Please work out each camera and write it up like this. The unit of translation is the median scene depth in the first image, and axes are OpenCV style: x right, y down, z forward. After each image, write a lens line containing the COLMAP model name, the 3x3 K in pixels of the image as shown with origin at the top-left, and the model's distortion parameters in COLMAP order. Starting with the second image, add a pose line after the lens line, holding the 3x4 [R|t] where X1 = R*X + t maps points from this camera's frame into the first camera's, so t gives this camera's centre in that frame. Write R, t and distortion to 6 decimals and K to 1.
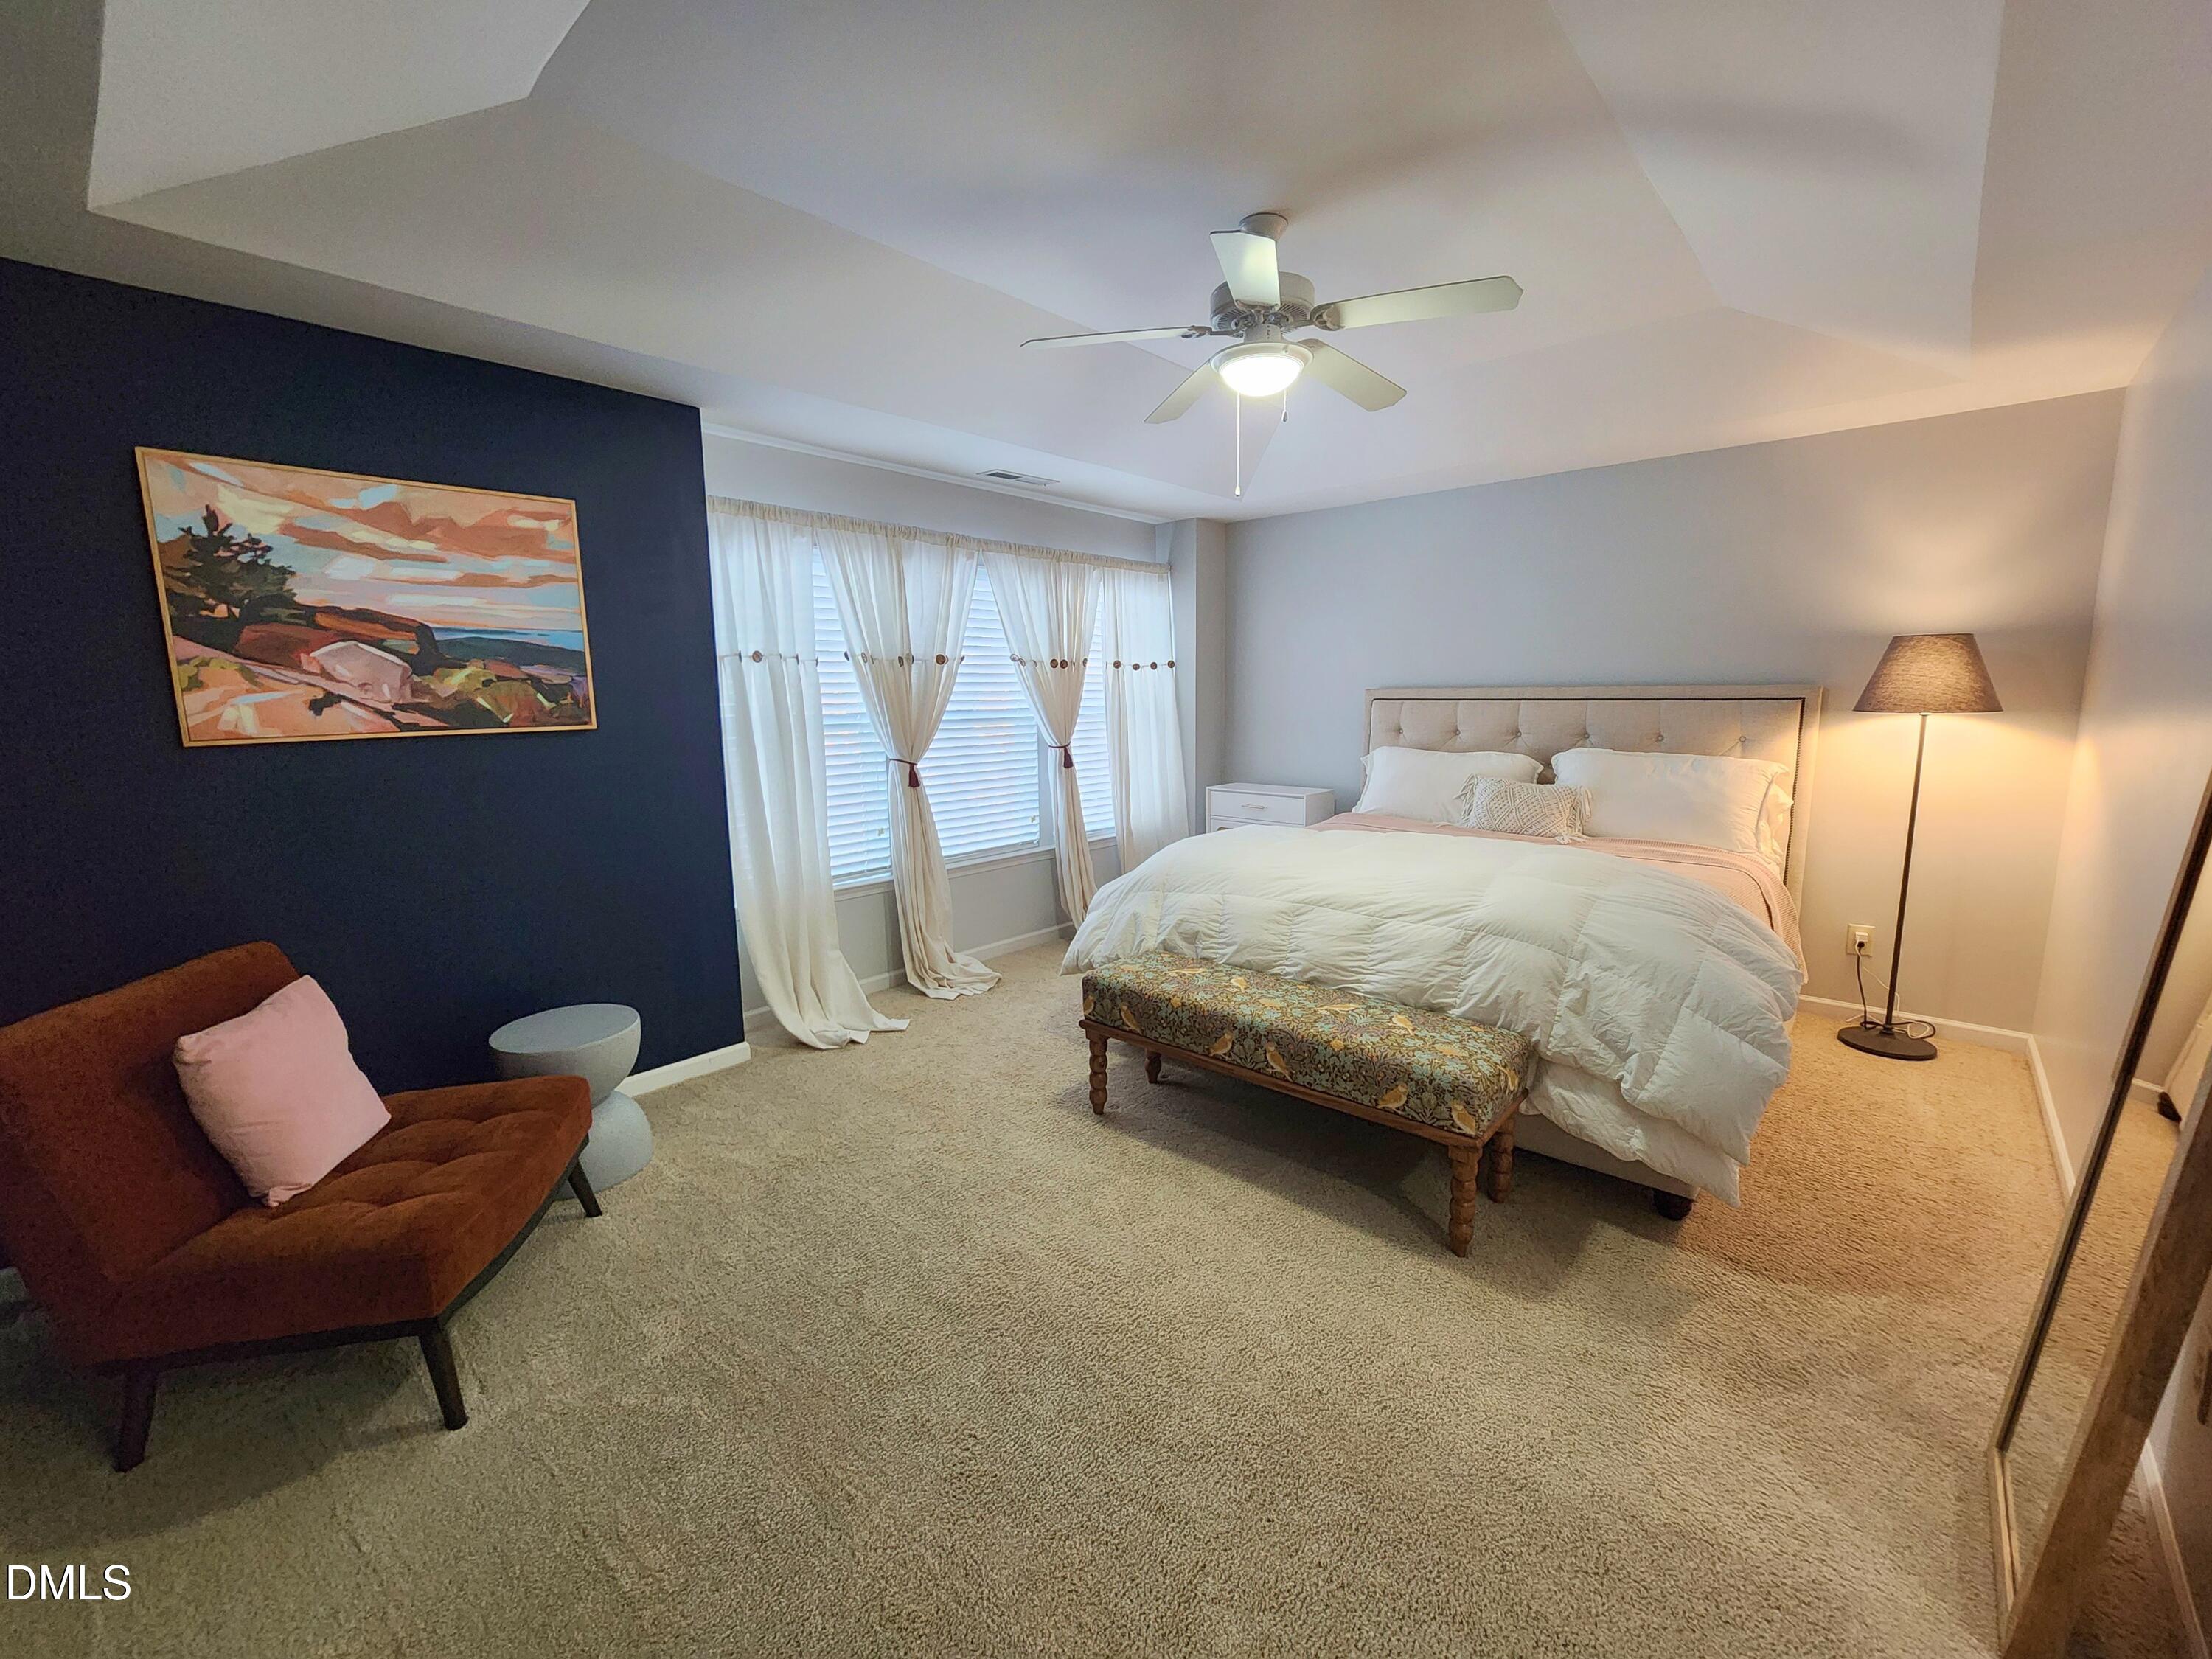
lens RADIAL K [[910.5, 0, 1105.9], [0, 910.5, 825.5], [0, 0, 1]] dist [0.001460, -0.000537]
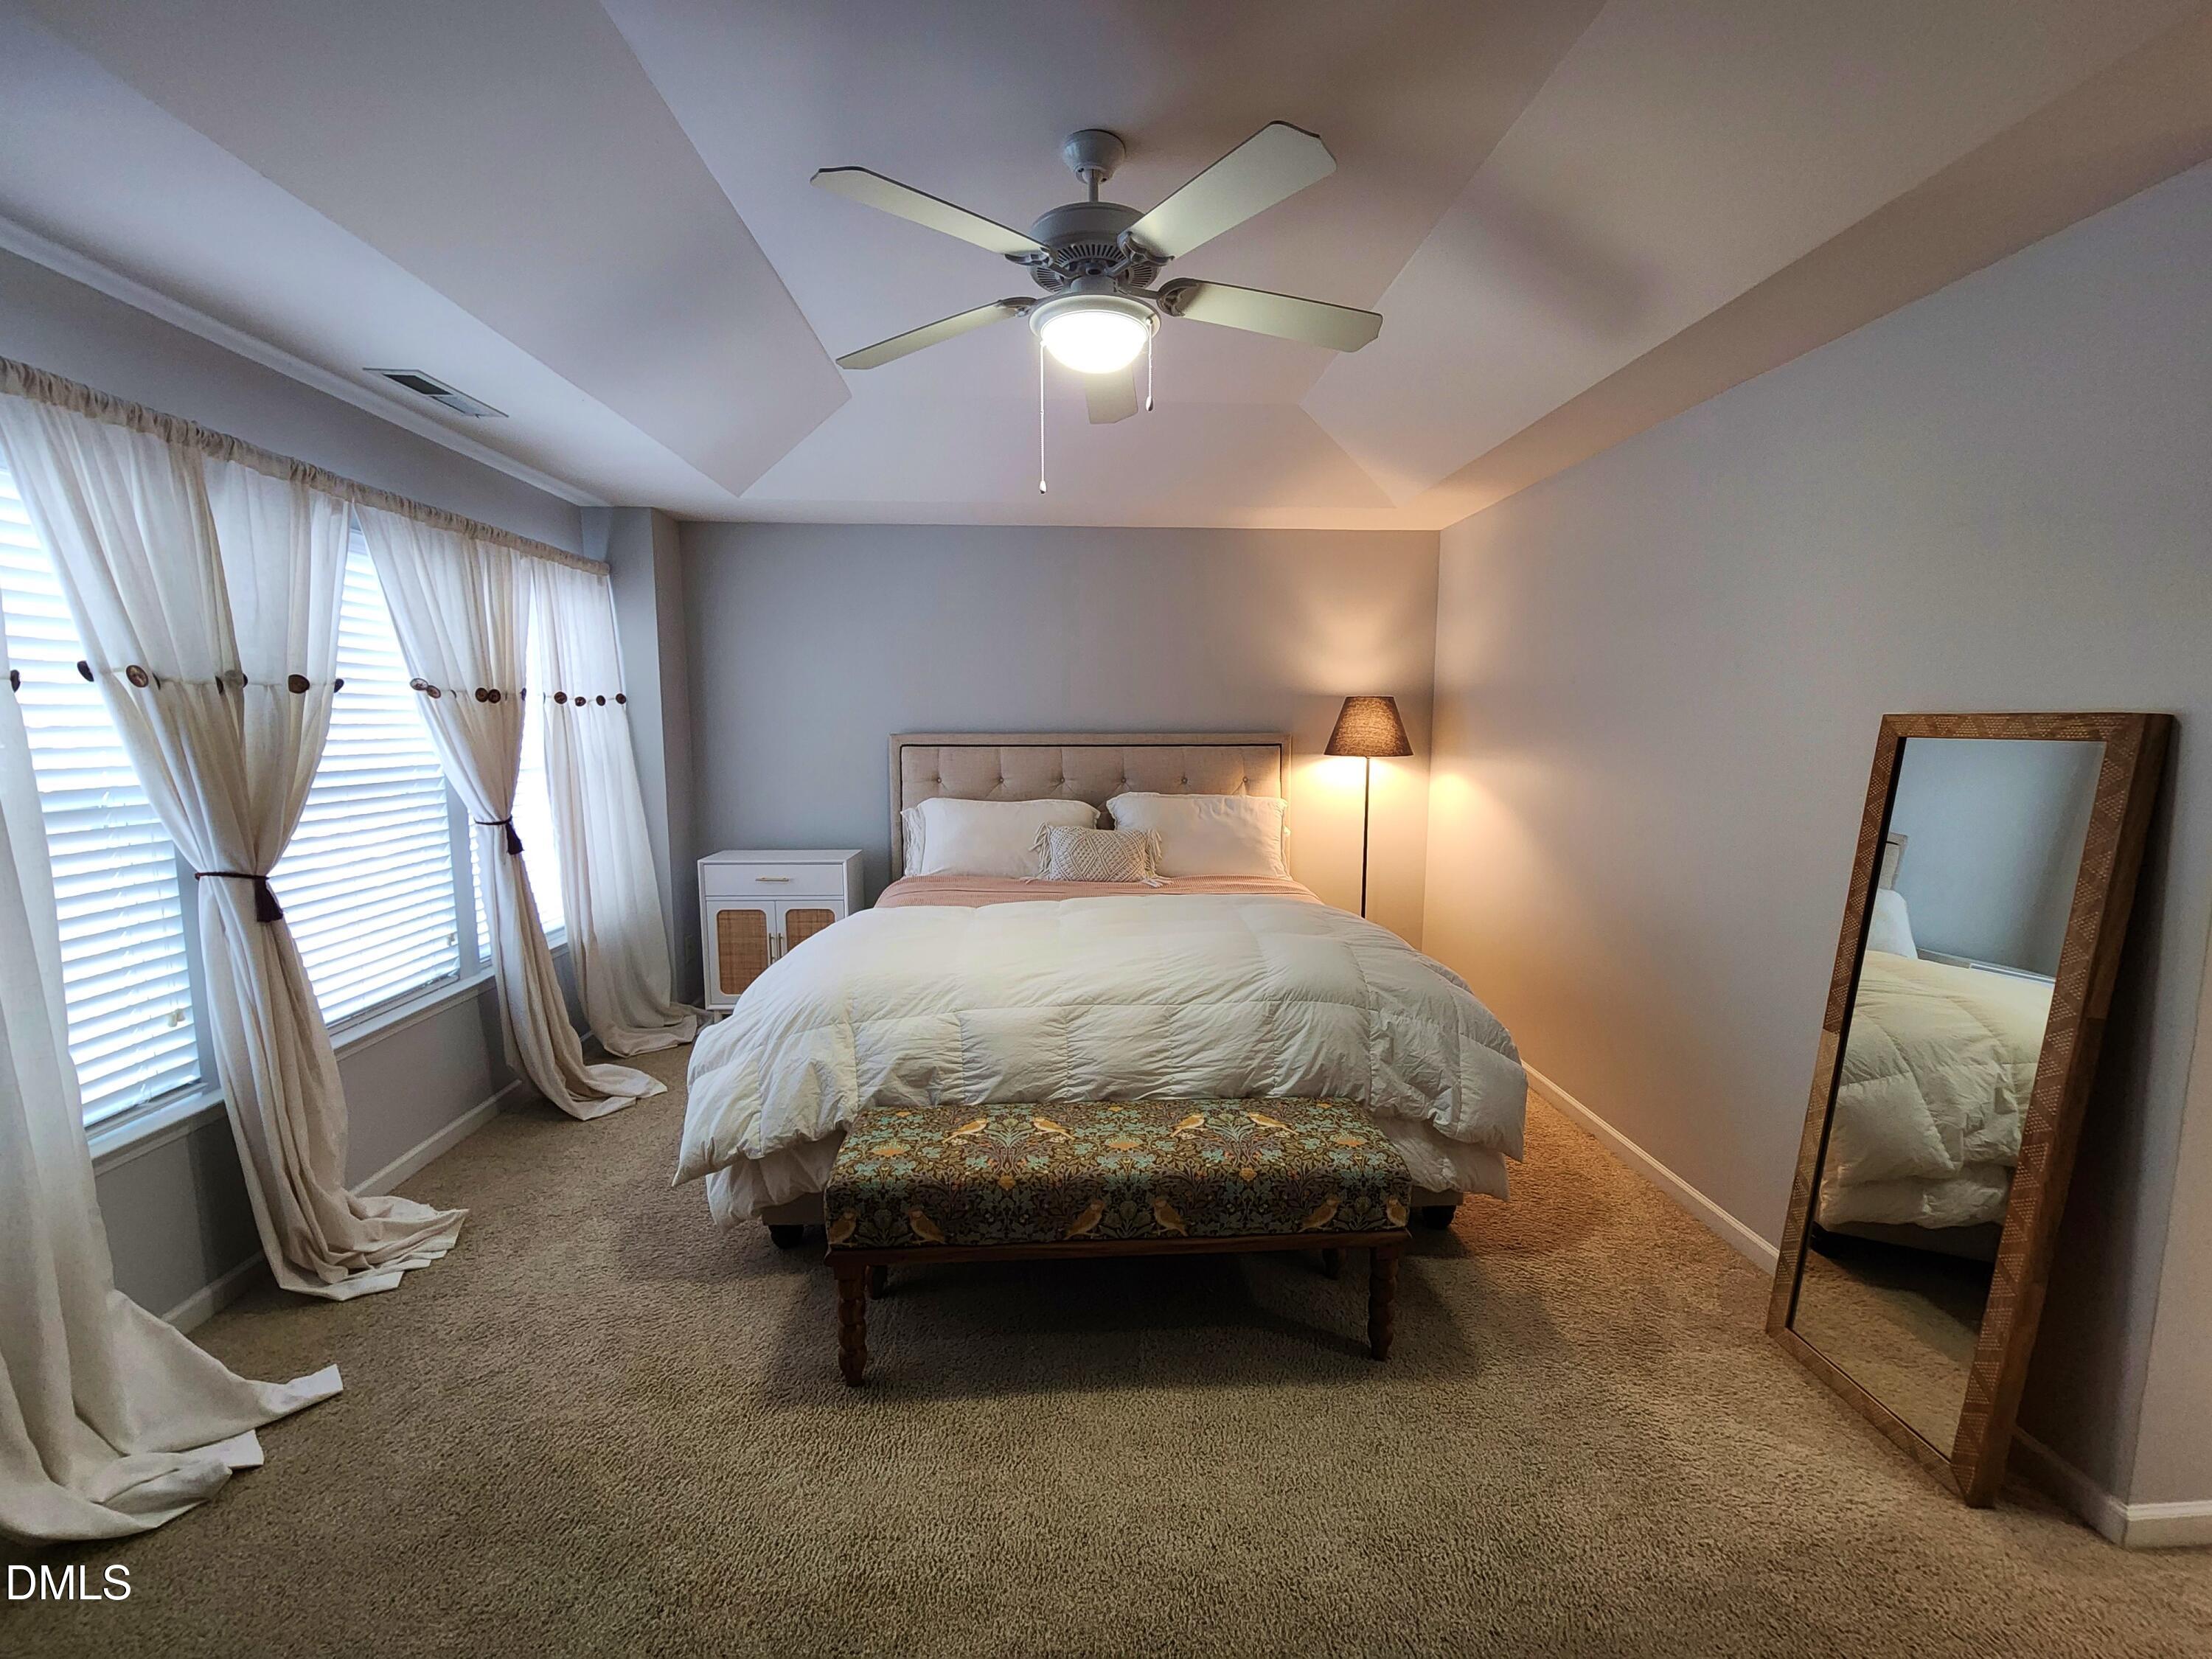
lens RADIAL K [[910.5, 0, 1099.2], [0, 910.5, 822.6], [0, 0, 1]] dist [0.001460, -0.000537]
pose [[0.712404, -0.068712, 0.698398, -0.270740], [0.096621, 0.995321, -0.000634, -0.060959], [-0.695086, 0.067932, 0.715710, 0.324003]]
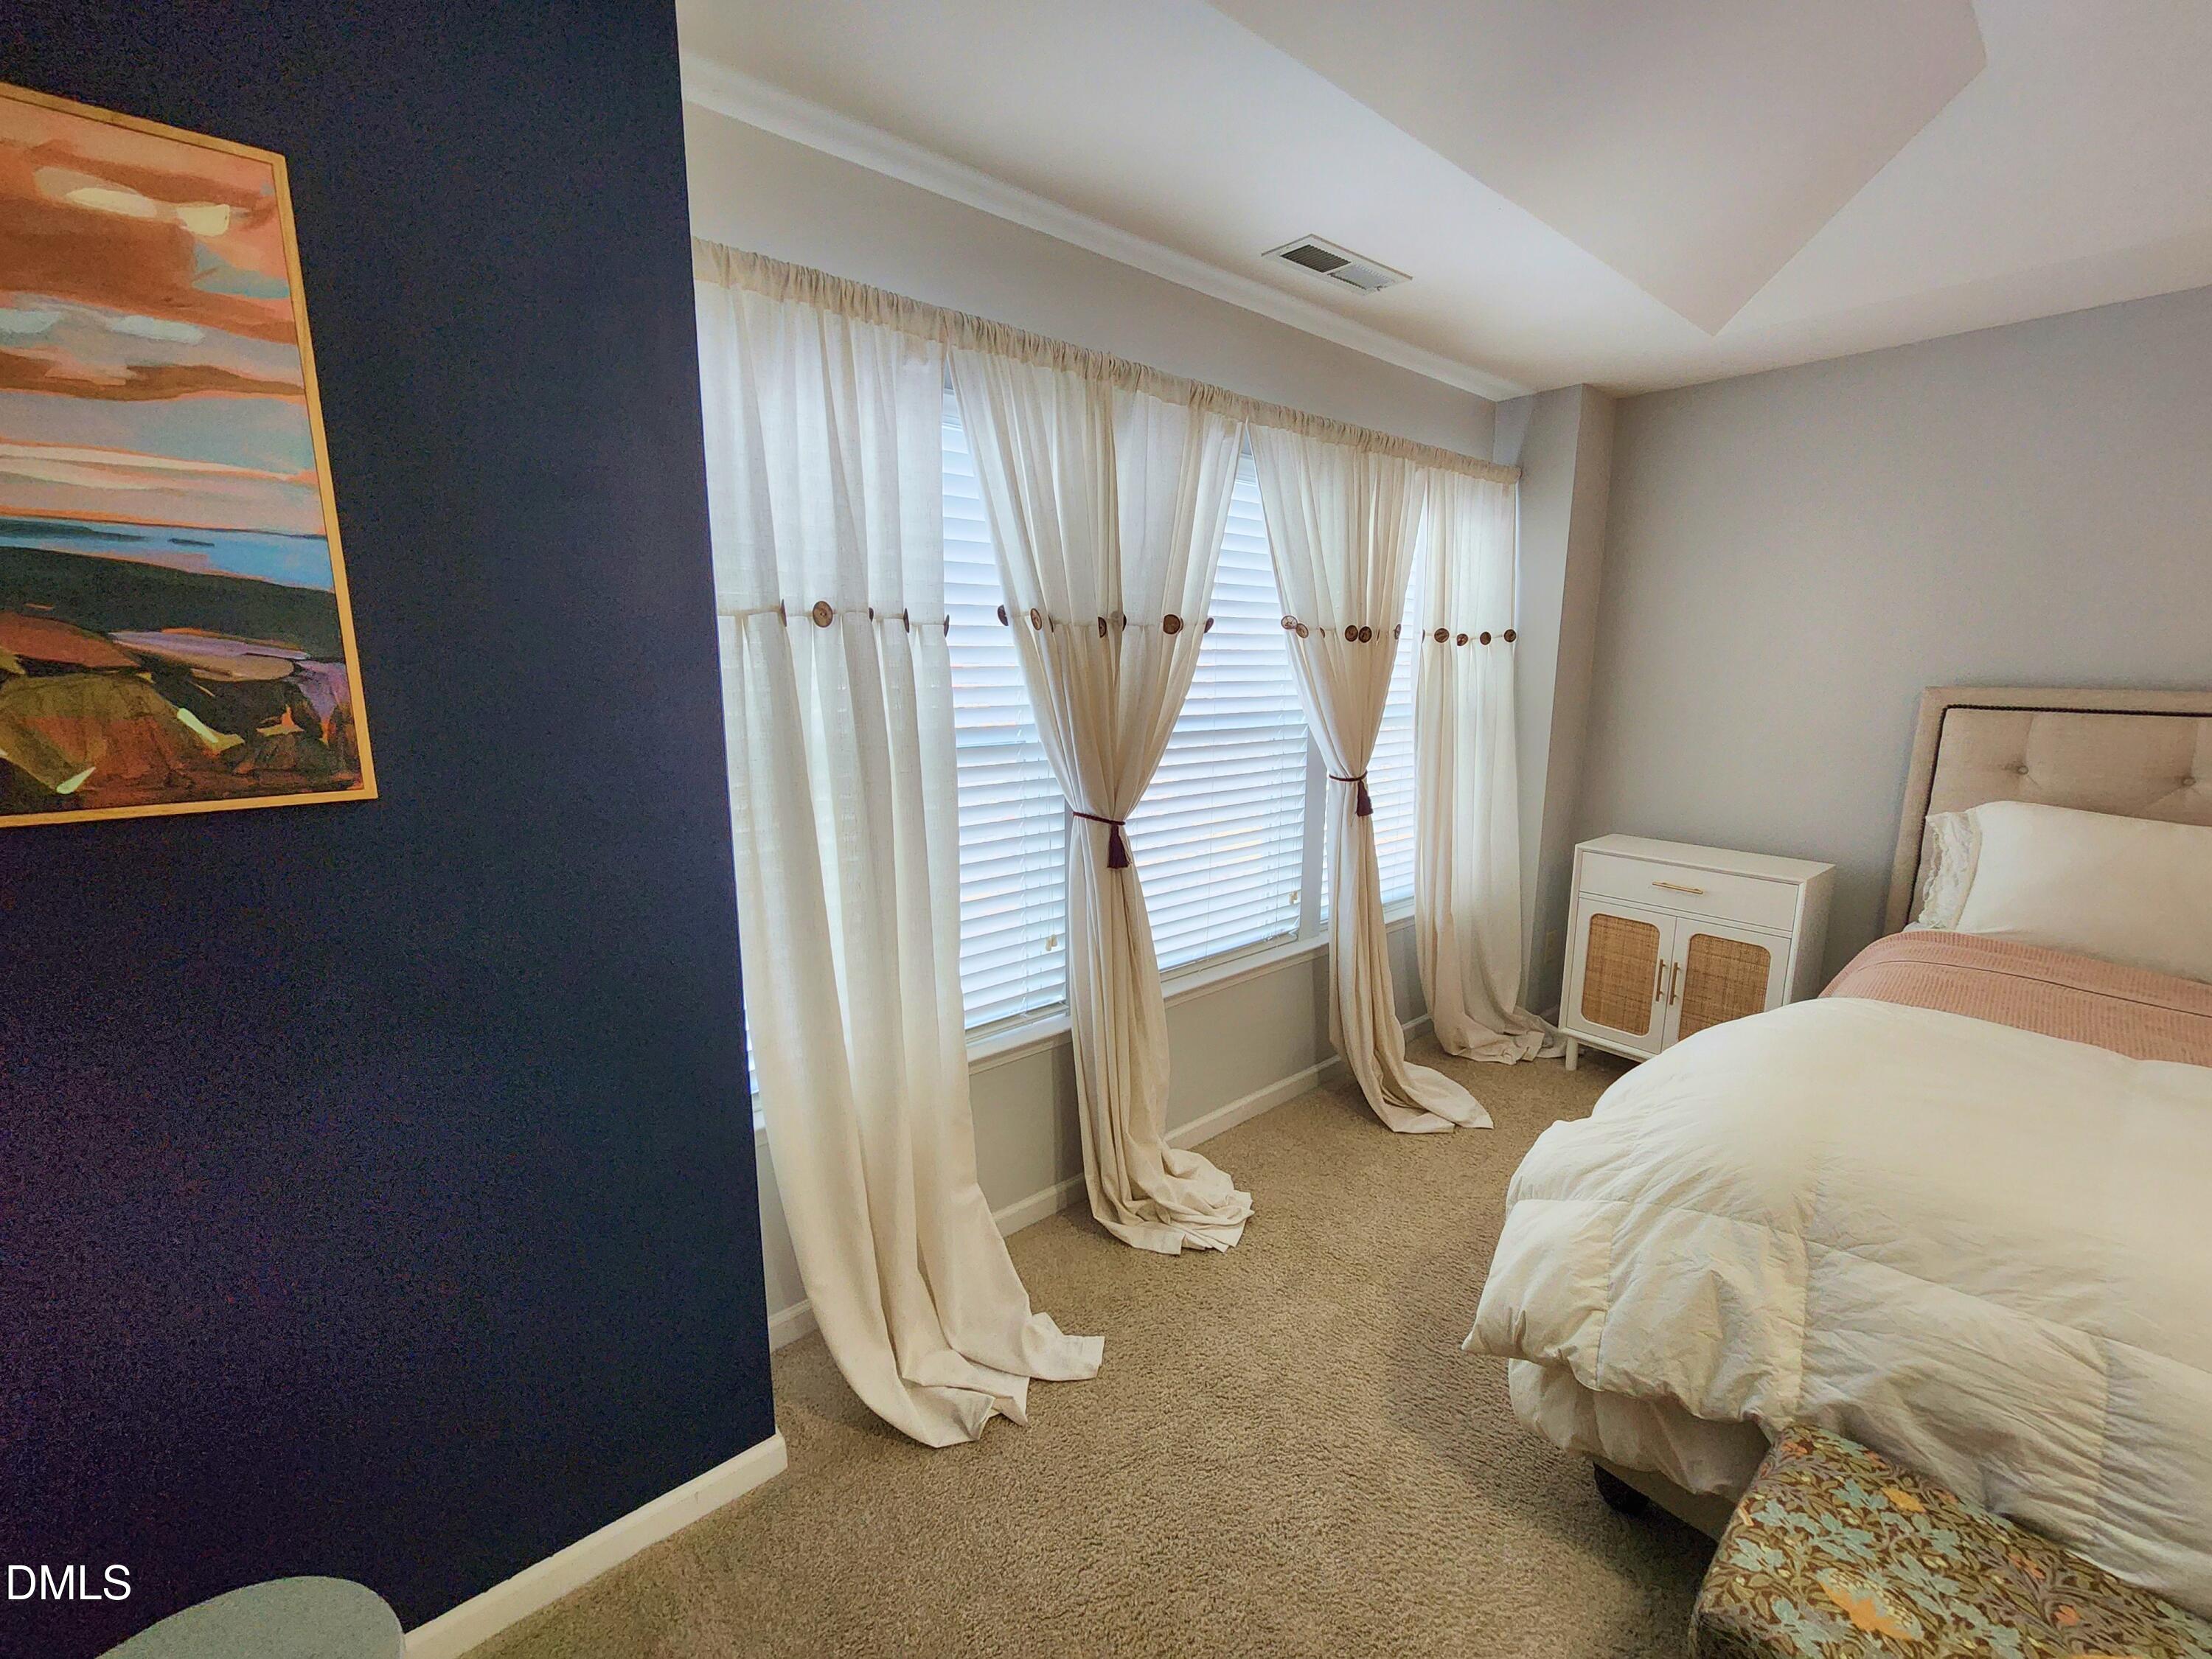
lens RADIAL K [[910.5, 0, 1107.0], [0, 910.5, 822.7], [0, 0, 1]] dist [0.001460, -0.000537]
pose [[0.991169, 0.036667, -0.127438, -0.175506], [-0.032515, 0.998875, 0.034513, -0.100107], [0.128560, -0.030065, 0.991246, 0.556516]]
